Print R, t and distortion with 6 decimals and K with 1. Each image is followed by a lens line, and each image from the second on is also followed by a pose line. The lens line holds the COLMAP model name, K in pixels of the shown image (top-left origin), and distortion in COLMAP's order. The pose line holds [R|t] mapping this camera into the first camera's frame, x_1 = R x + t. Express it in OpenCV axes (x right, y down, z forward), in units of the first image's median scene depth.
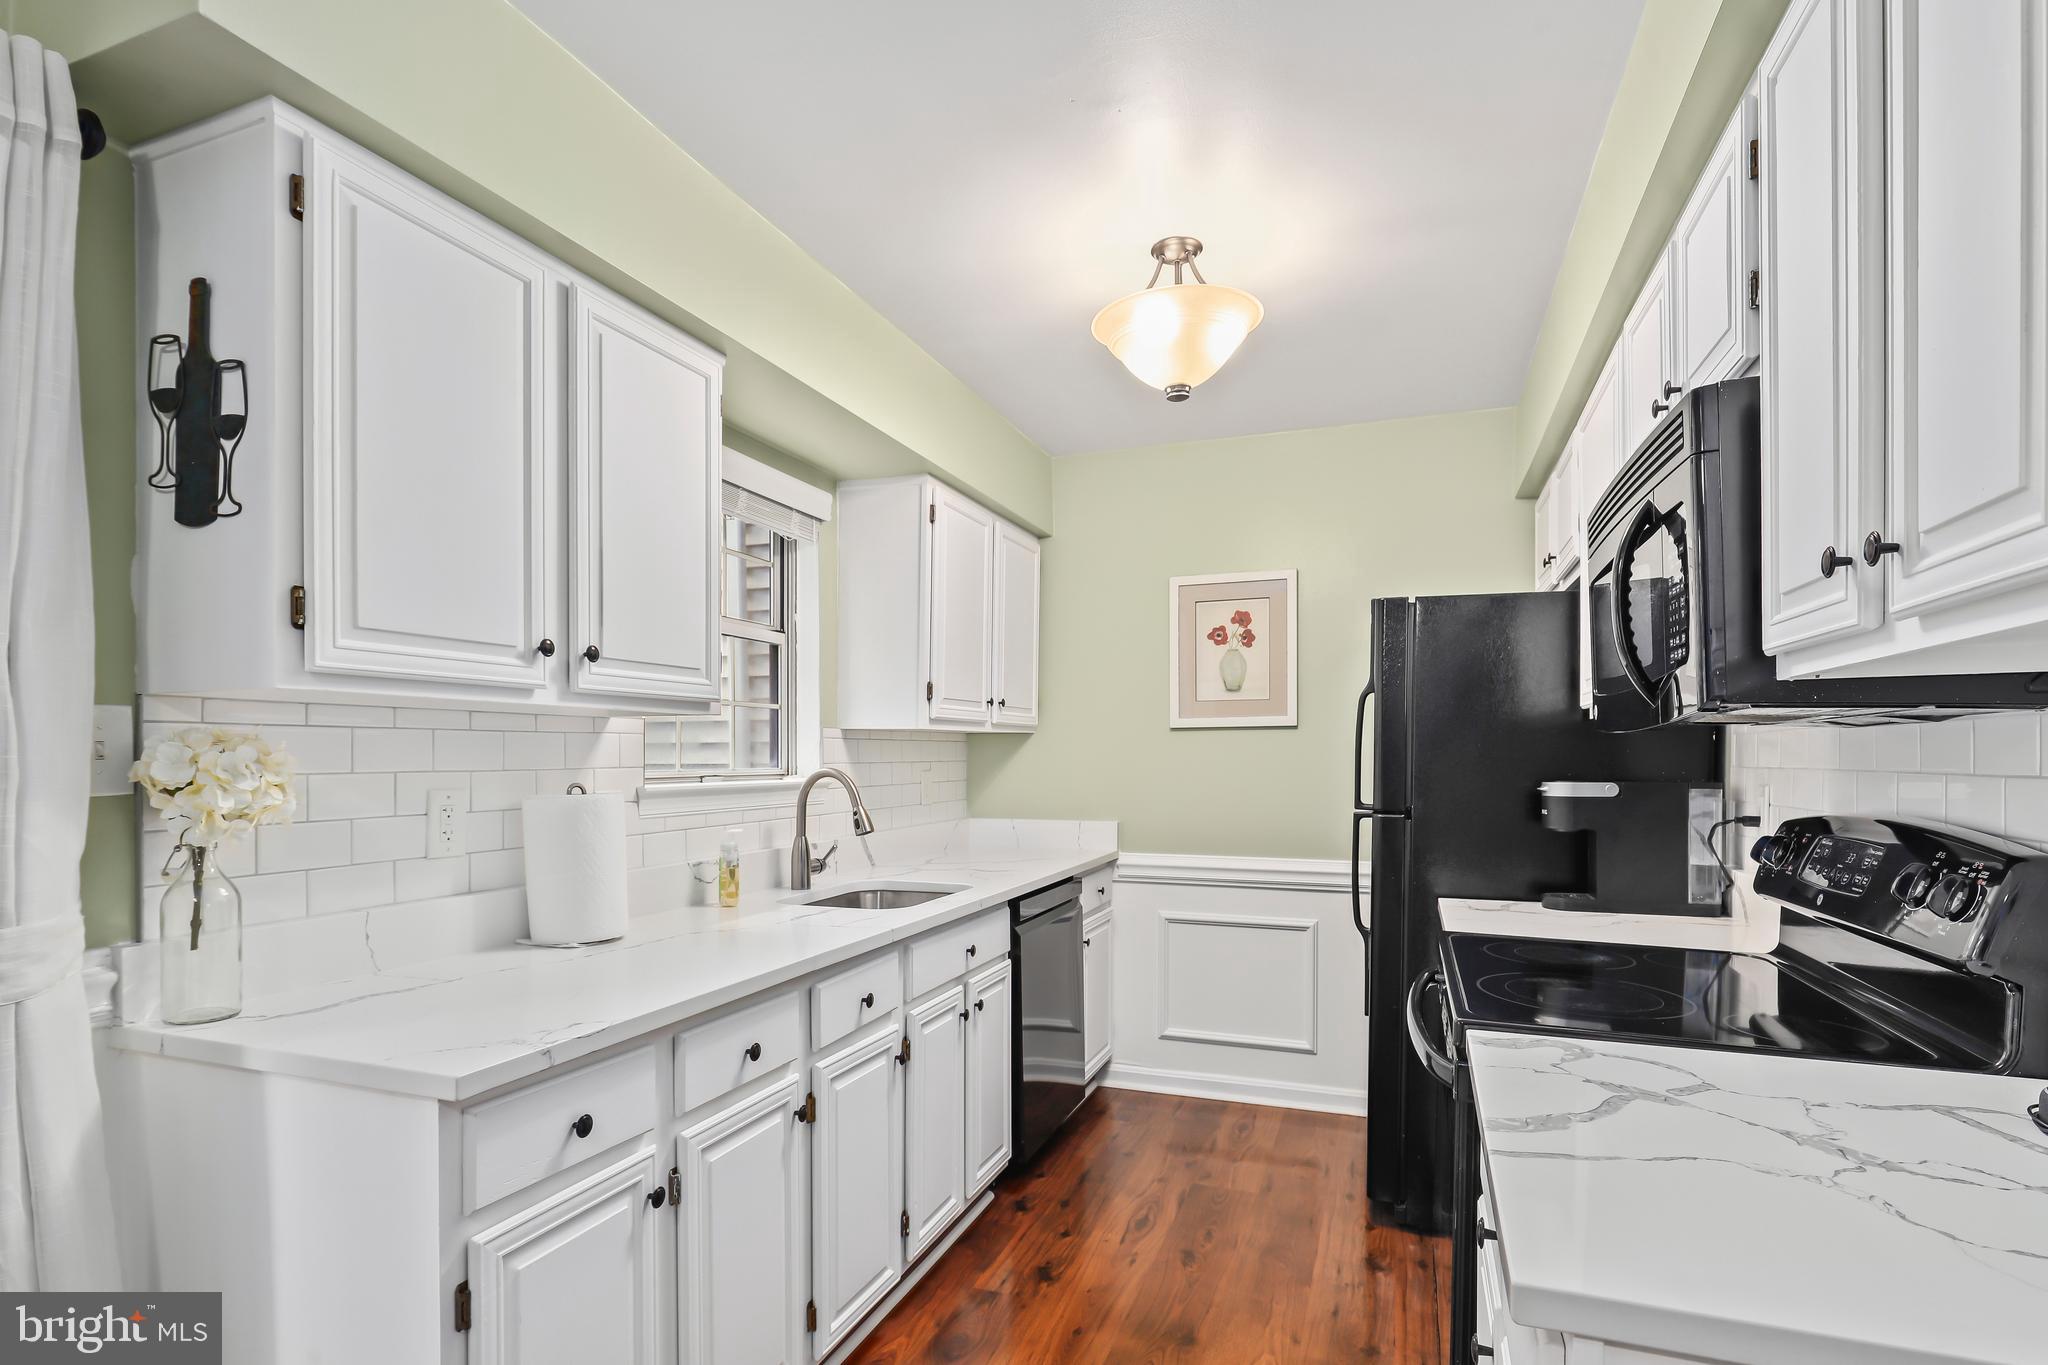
lens RADIAL K [[1019.2, 0, 1022.5], [0, 1019.2, 759.0], [0, 0, 1]] dist [-0.000951, -0.000159]
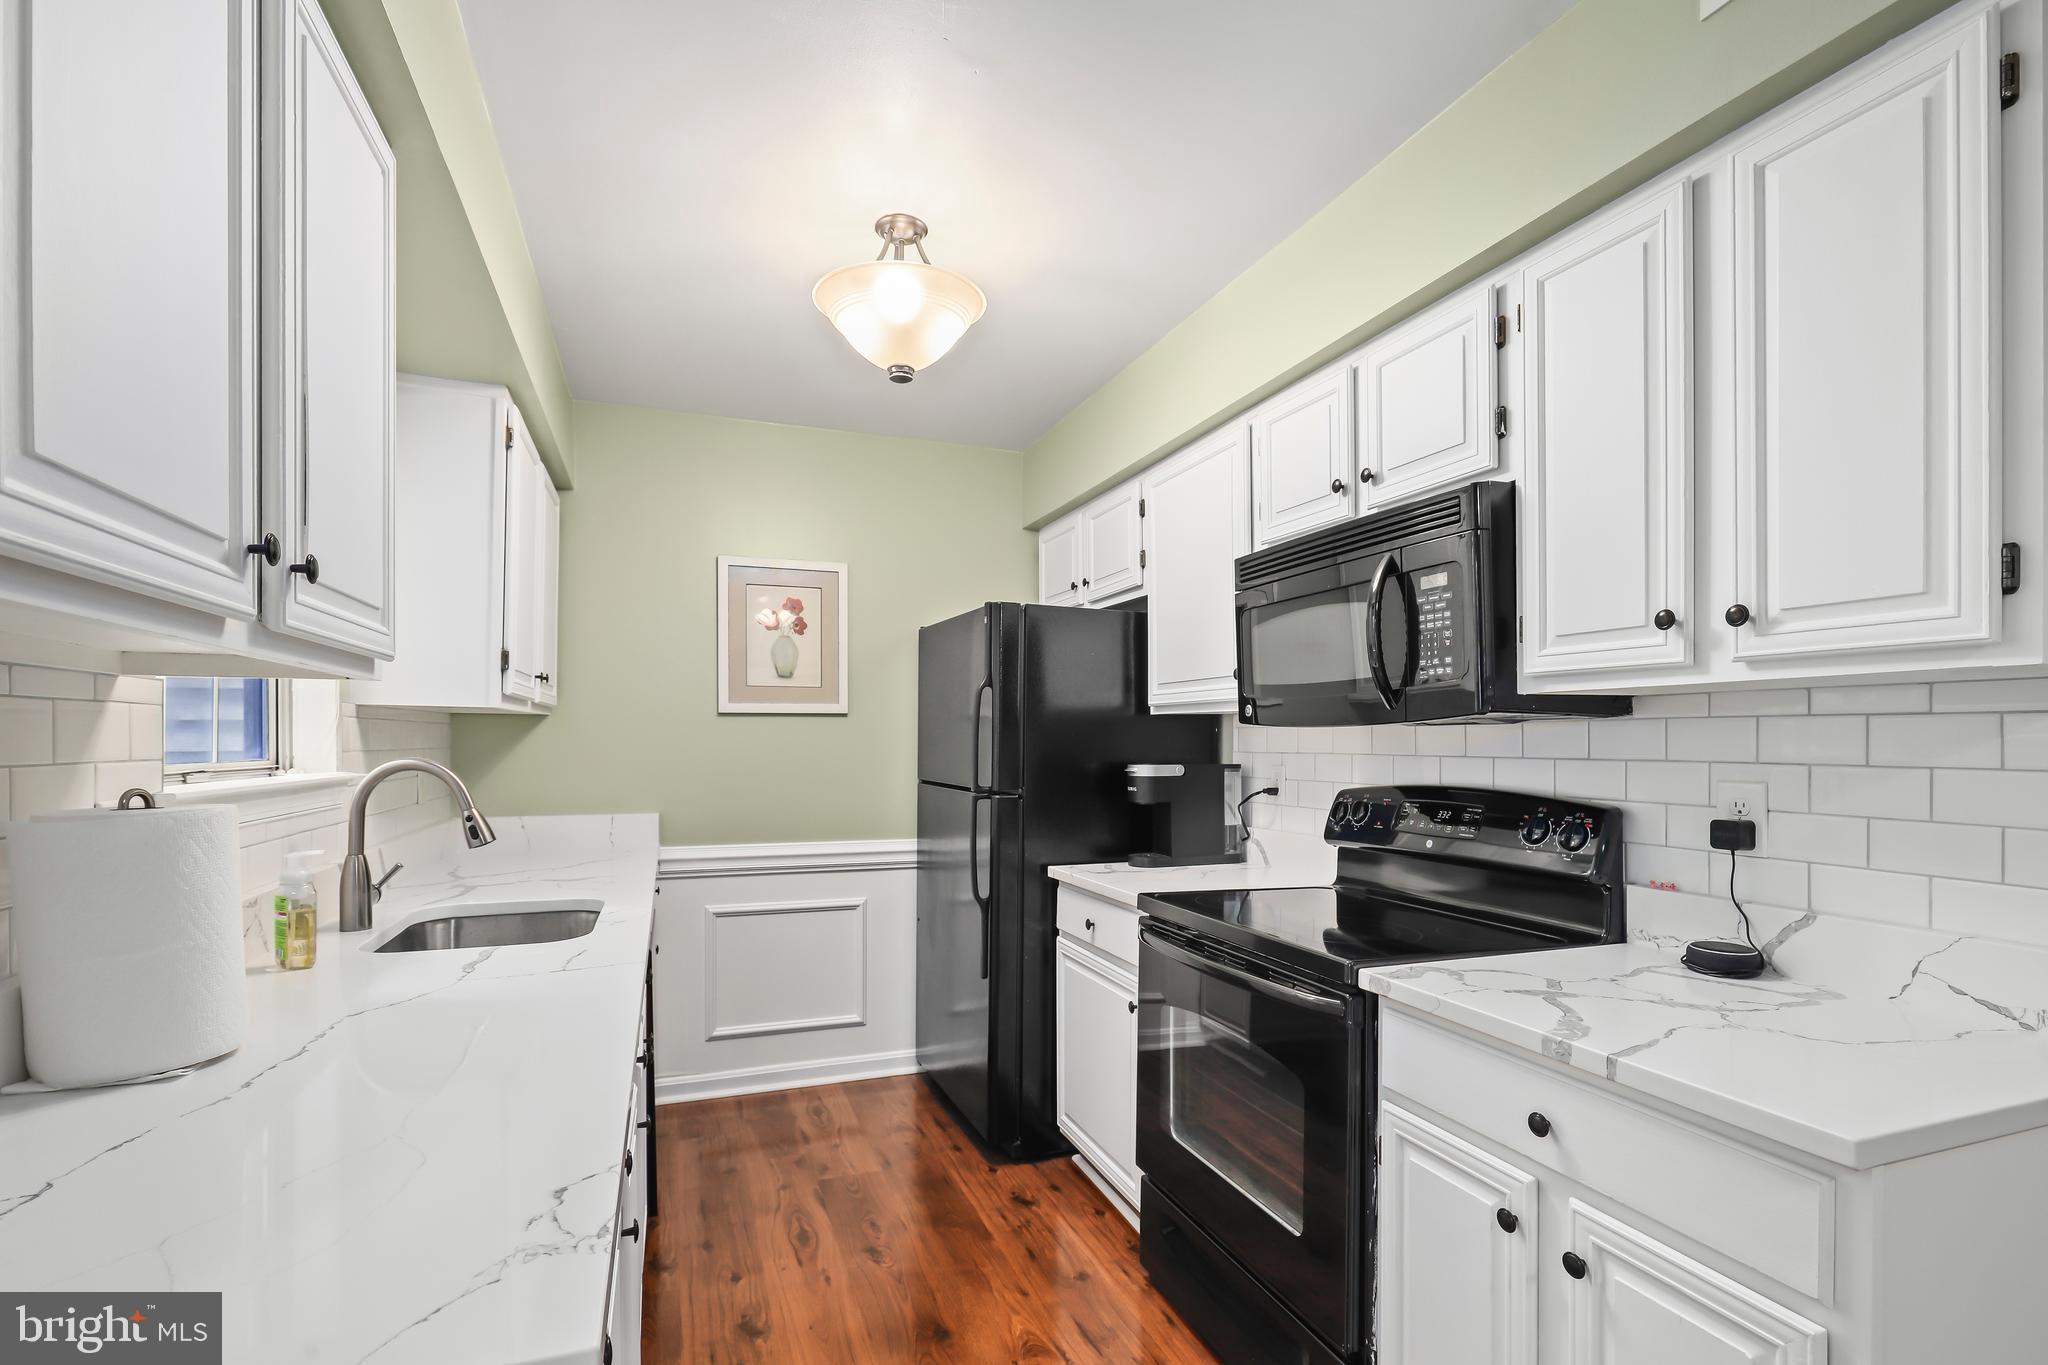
lens RADIAL K [[939.6, 0, 1021.6], [0, 939.6, 738.3], [0, 0, 1]] dist [-0.002344, 0.000031]
pose [[0.754026, 0.005411, 0.656823, -0.300855], [-0.001368, 0.999977, -0.006668, -0.001544], [-0.656844, 0.004130, 0.754015, 0.205664]]
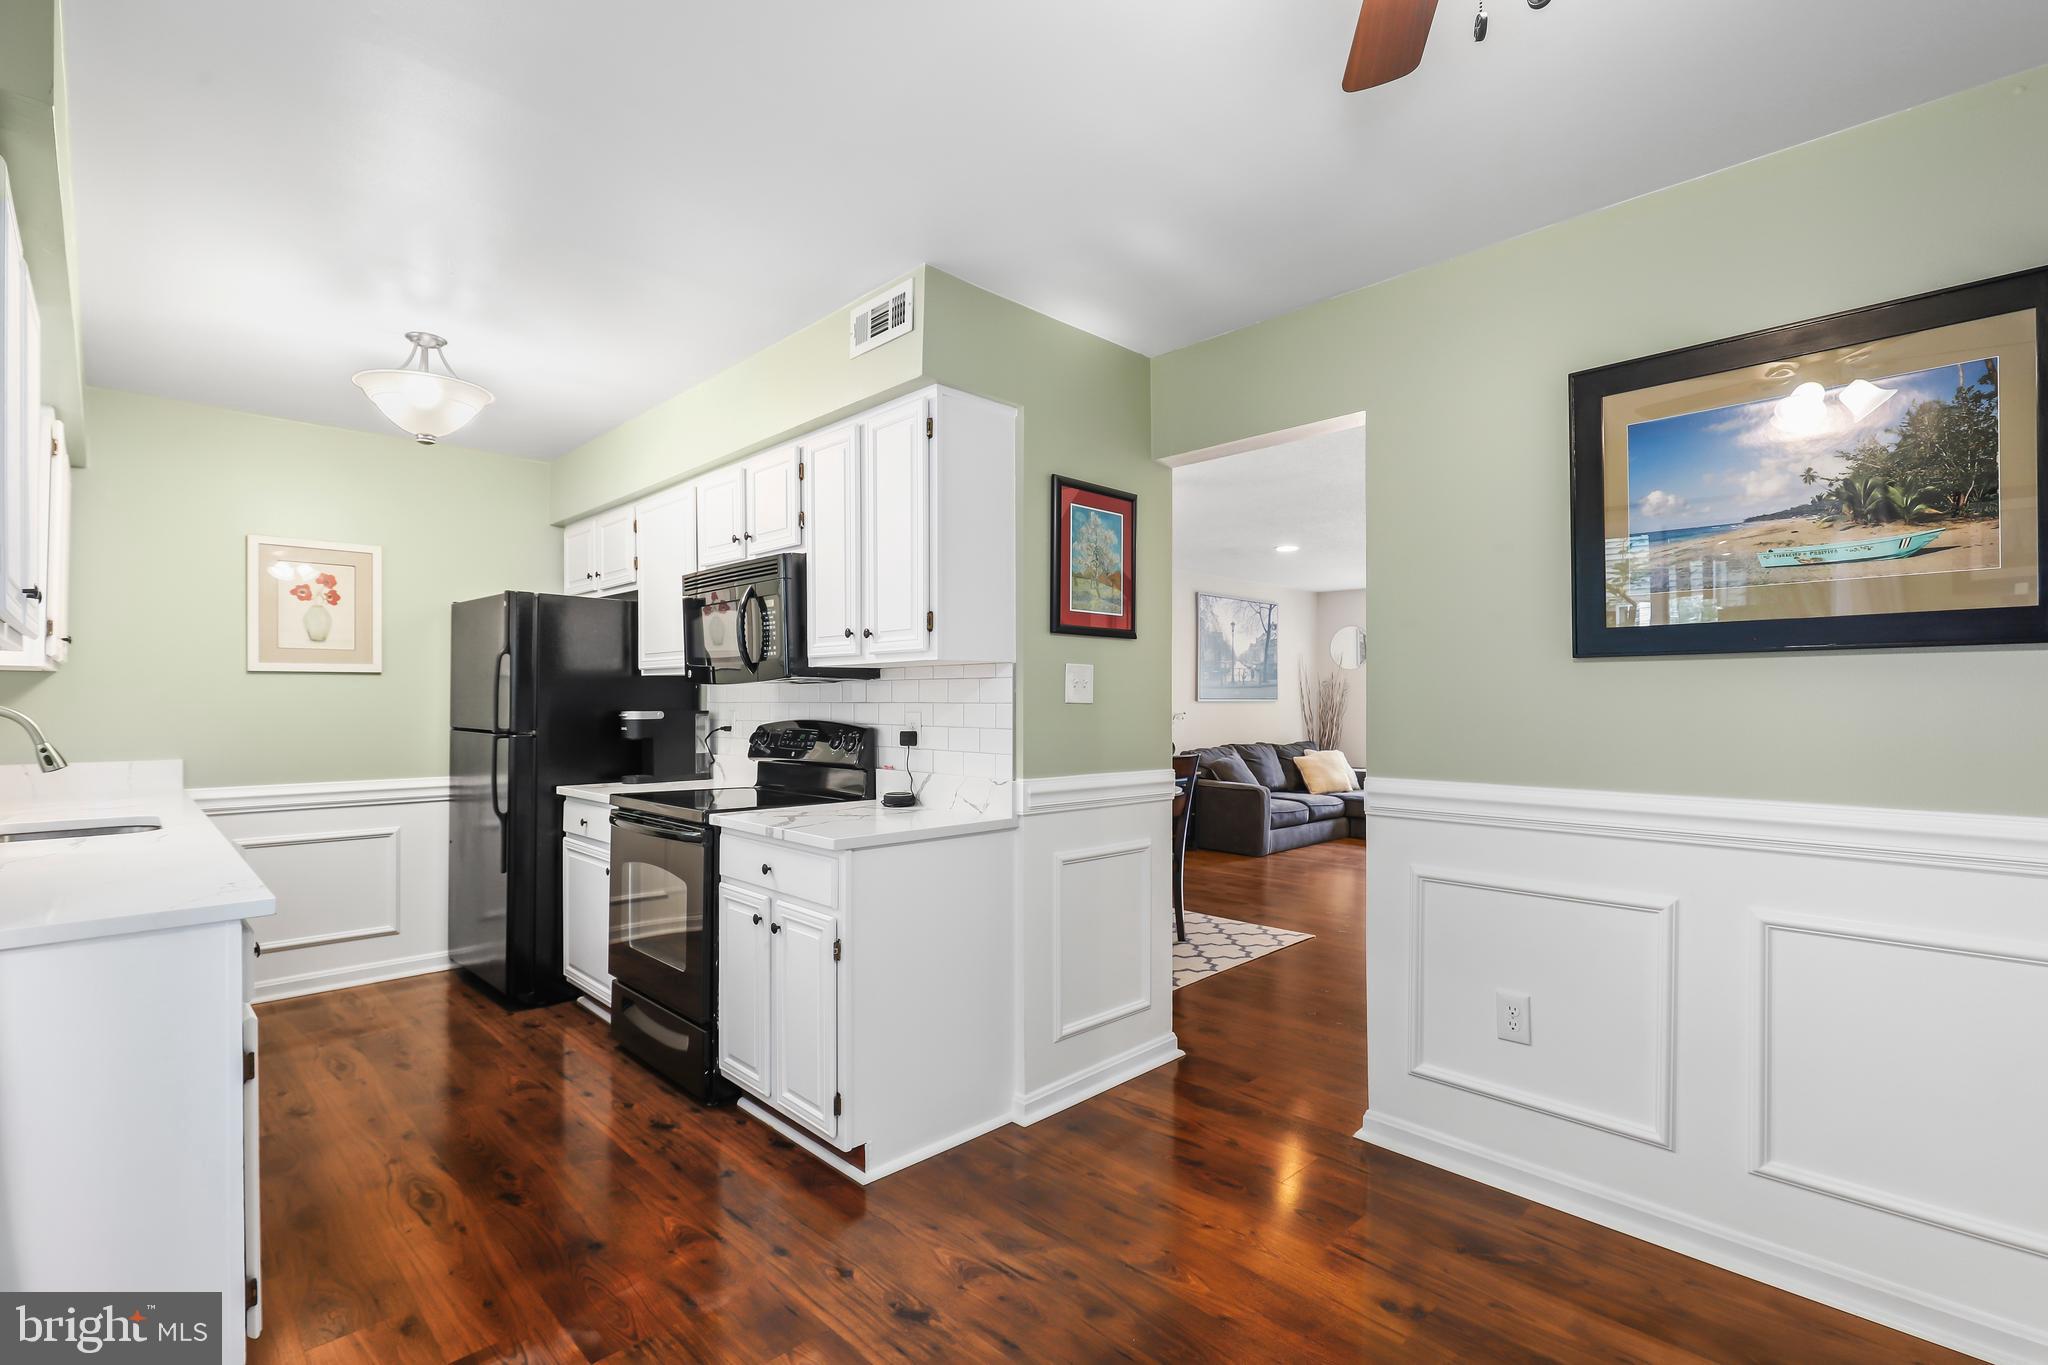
lens RADIAL K [[937.0, 0, 1023.8], [0, 937.0, 692.5], [0, 0, 1]] dist [0.000252, 0.000032]
pose [[0.422794, 0.009350, 0.906177, -0.572017], [0.003750, 0.999920, -0.012067, 0.010976], [-0.906218, 0.008500, 0.422725, -0.253576]]
